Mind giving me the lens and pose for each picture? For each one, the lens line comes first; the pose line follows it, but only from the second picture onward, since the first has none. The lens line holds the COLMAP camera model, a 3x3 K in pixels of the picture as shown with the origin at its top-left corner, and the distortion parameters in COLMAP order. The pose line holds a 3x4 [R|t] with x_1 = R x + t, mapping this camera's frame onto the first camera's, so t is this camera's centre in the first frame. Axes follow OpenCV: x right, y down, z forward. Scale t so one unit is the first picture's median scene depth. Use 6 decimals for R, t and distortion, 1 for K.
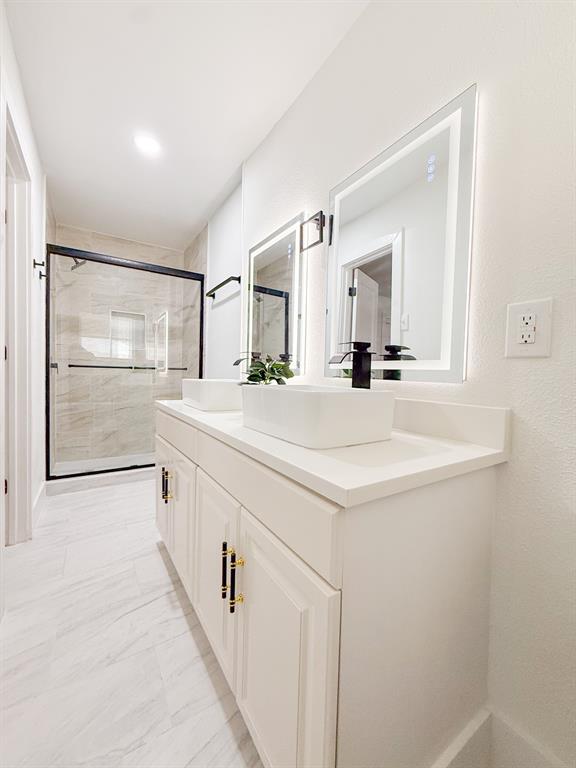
lens RADIAL K [[306.7, 0, 287.8], [0, 306.7, 382.3], [0, 0, 1]] dist [-0.001069, 0.000258]
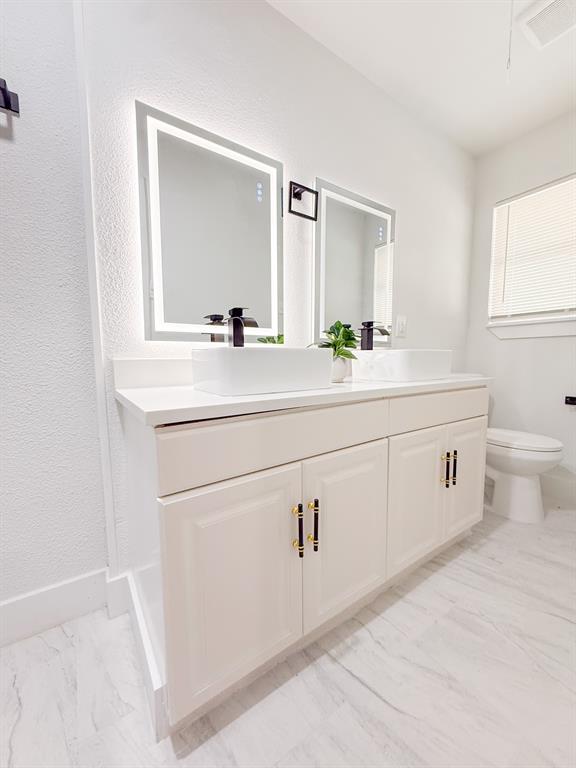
lens RADIAL K [[306.7, 0, 287.8], [0, 306.7, 382.3], [0, 0, 1]] dist [-0.001069, 0.000258]
pose [[-0.023198, -0.109646, 0.993700, -1.253593], [0.027901, 0.993509, 0.110276, -0.011787], [-0.999341, 0.030283, -0.019989, 1.373484]]
